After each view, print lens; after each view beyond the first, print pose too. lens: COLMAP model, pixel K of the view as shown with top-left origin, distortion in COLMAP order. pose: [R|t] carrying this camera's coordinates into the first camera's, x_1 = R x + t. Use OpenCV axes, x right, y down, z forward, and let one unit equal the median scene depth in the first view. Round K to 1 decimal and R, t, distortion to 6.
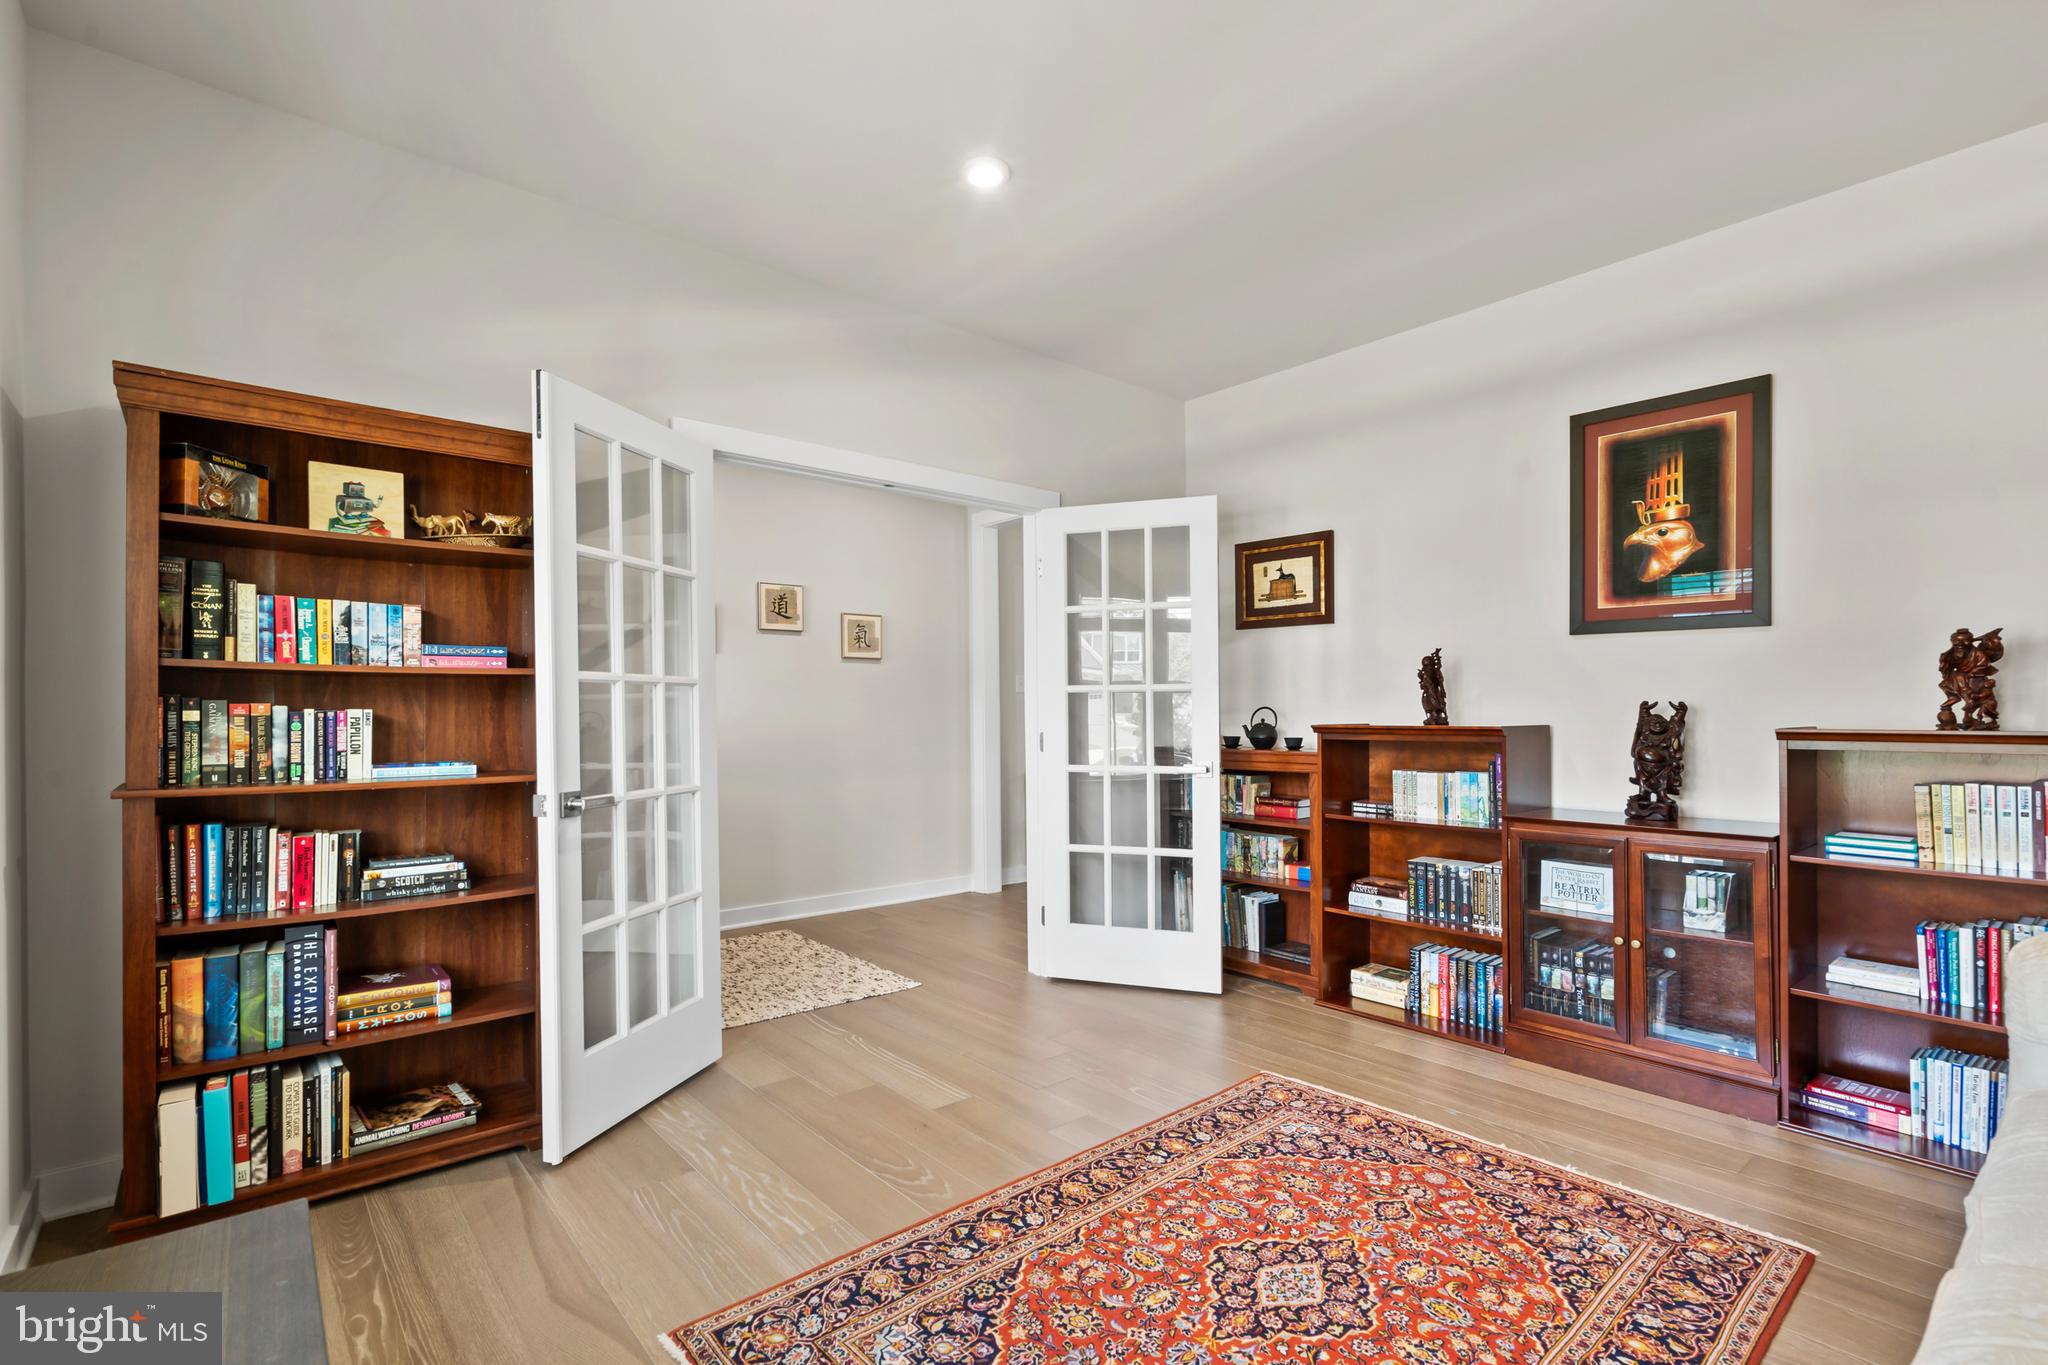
lens RADIAL K [[939.1, 0, 1032.6], [0, 939.1, 695.9], [0, 0, 1]] dist [-0.002054, -0.000037]
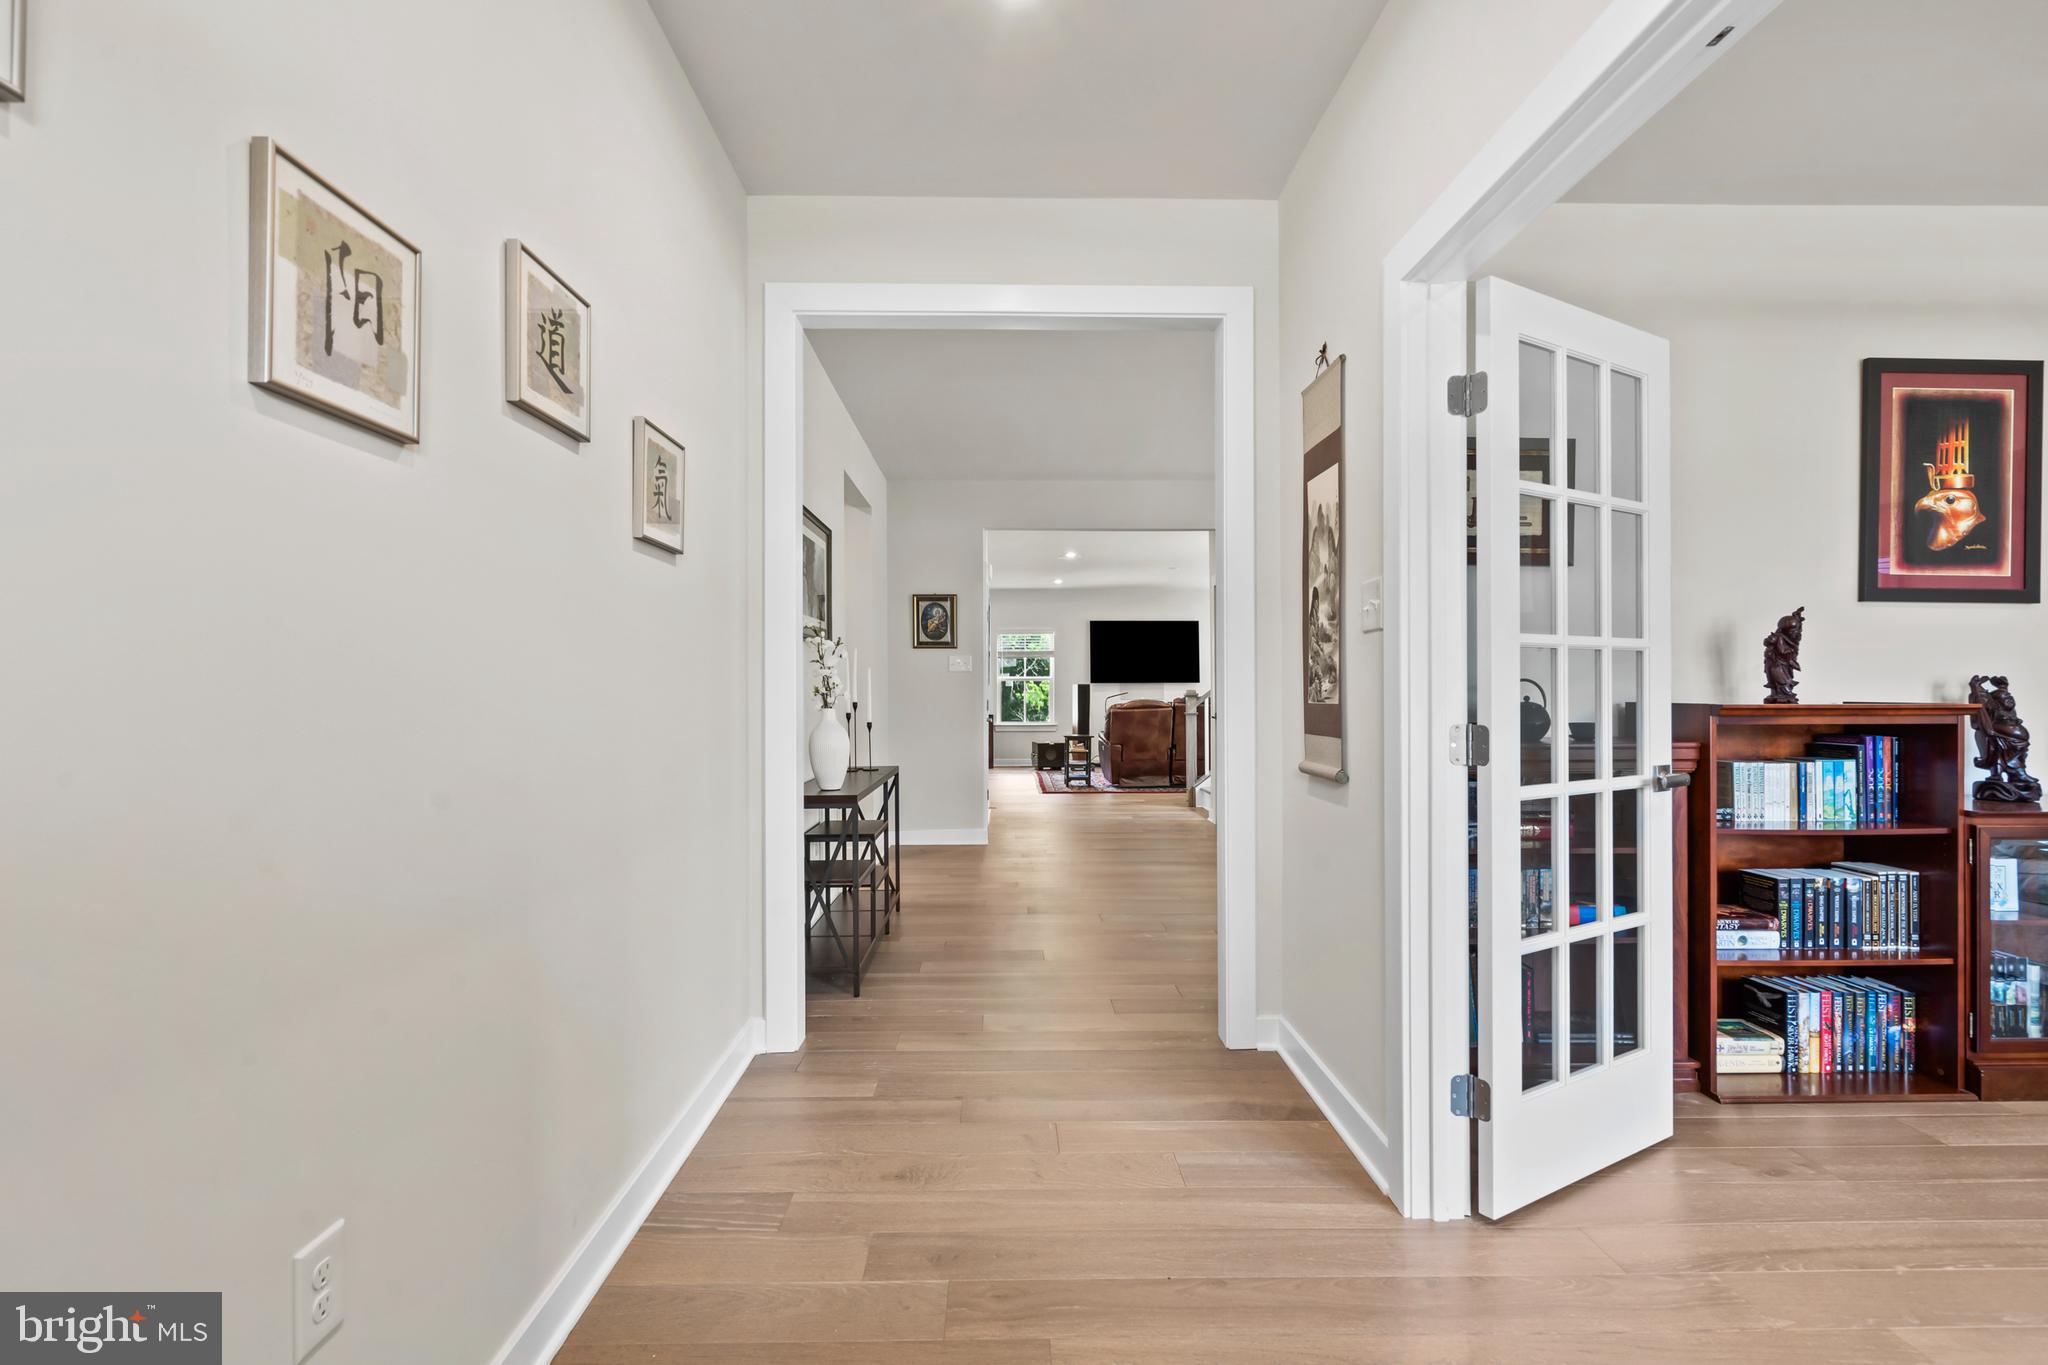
lens RADIAL K [[939.1, 0, 1021.1], [0, 939.1, 684.7], [0, 0, 1]] dist [-0.002054, -0.000037]
pose [[0.640716, 0.014749, 0.767637, -0.621883], [-0.009249, 0.999891, -0.011492, 0.031930], [-0.767723, 0.000263, 0.640782, 1.033529]]
